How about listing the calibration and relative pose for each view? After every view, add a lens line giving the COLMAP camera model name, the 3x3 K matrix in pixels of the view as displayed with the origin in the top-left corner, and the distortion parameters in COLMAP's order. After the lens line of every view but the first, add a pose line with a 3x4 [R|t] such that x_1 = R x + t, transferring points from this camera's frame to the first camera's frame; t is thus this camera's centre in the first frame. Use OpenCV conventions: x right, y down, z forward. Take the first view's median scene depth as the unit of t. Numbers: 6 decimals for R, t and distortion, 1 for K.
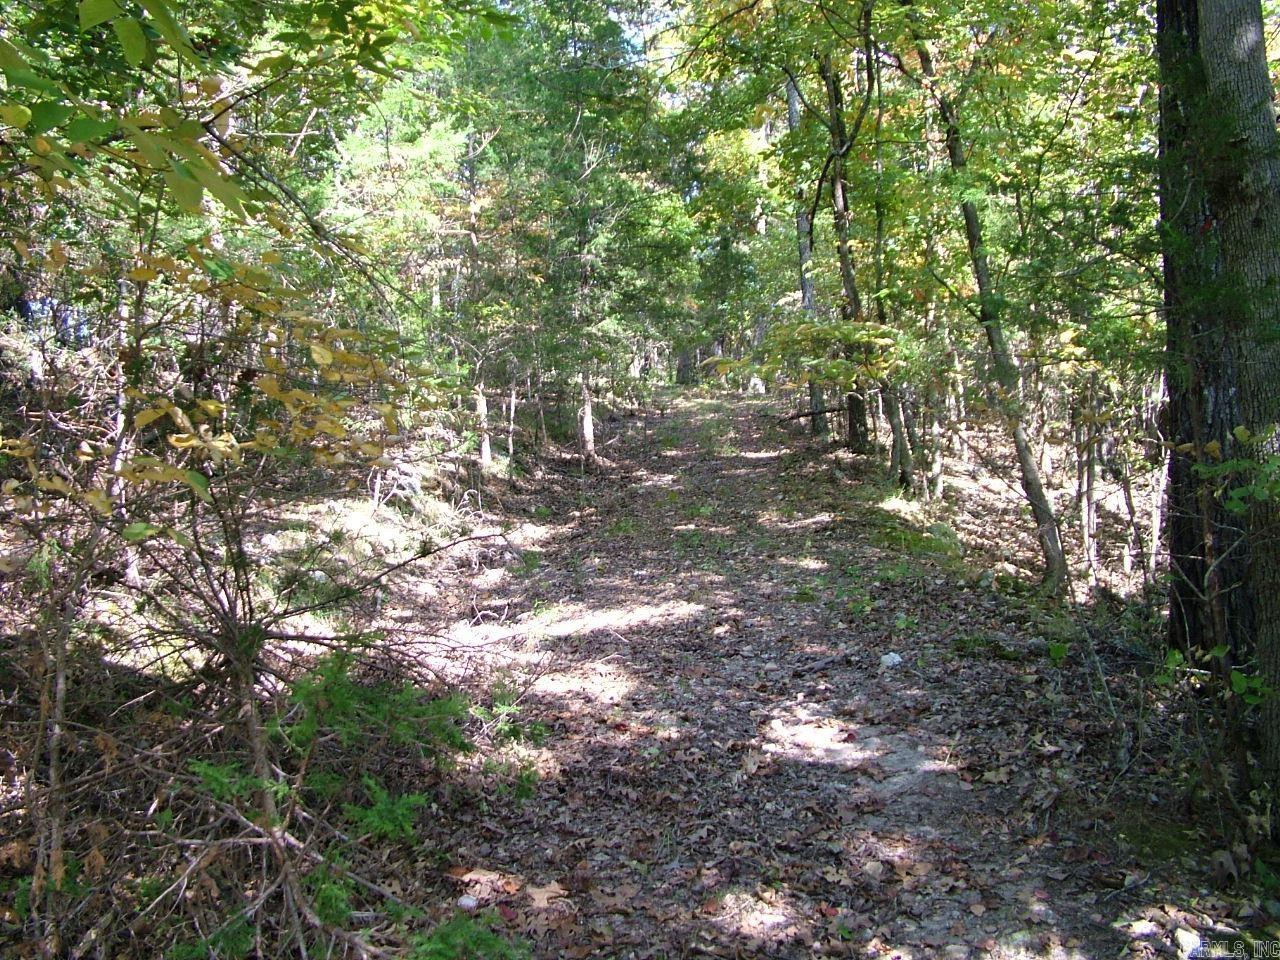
lens RADIAL K [[1311.5, 0, 638.2], [0, 1311.5, 482.5], [0, 0, 1]] dist [-0.021218, 0.000000]
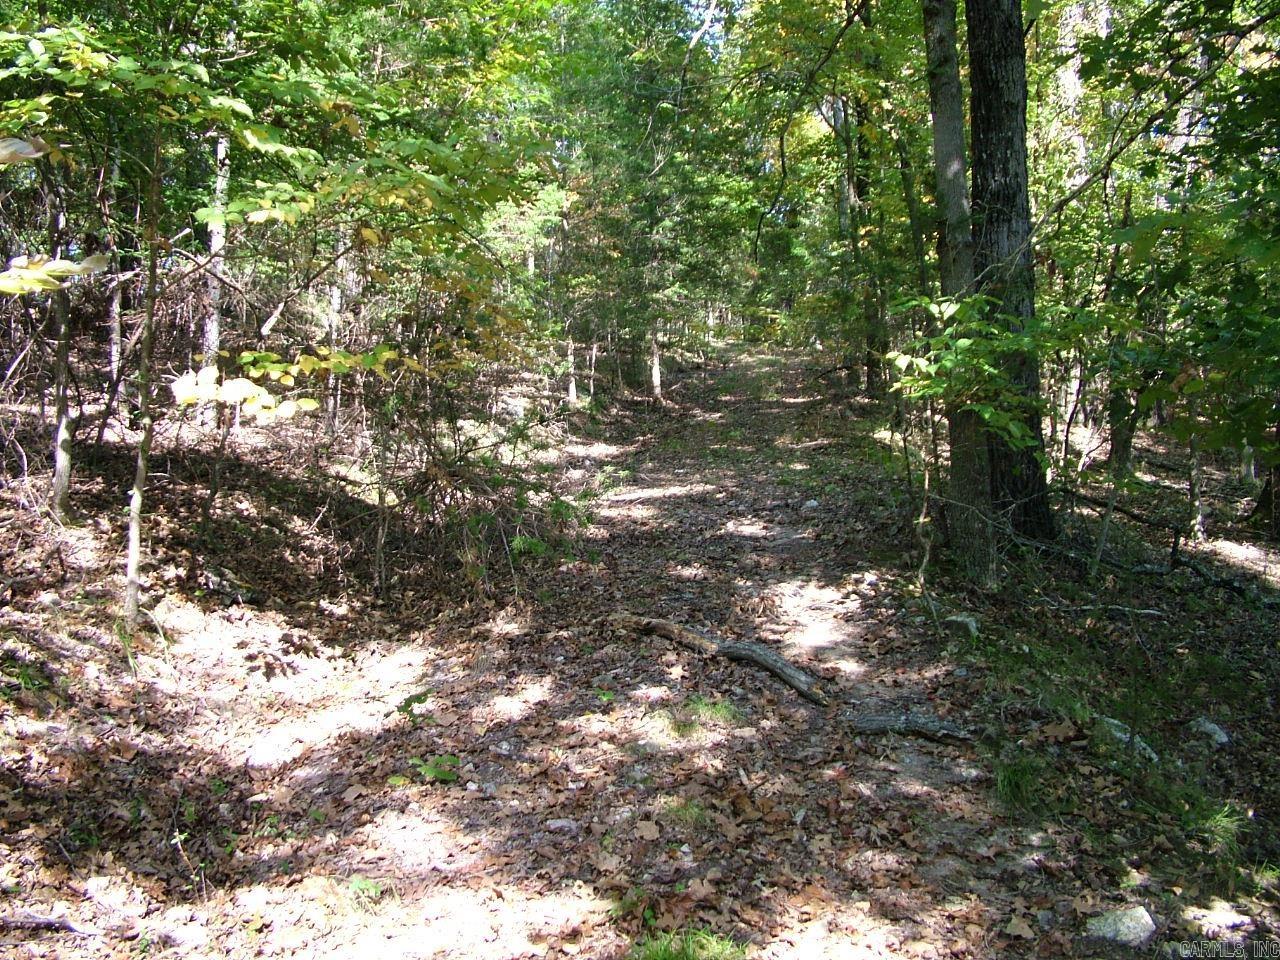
lens RADIAL K [[1311.5, 0, 640.3], [0, 1311.5, 476.9], [0, 0, 1]] dist [-0.021218, 0.000000]
pose [[0.997903, 0.018829, -0.061920, 0.028448], [-0.017115, 0.999459, 0.028099, 0.021074], [0.062416, -0.026980, 0.997685, -0.252673]]
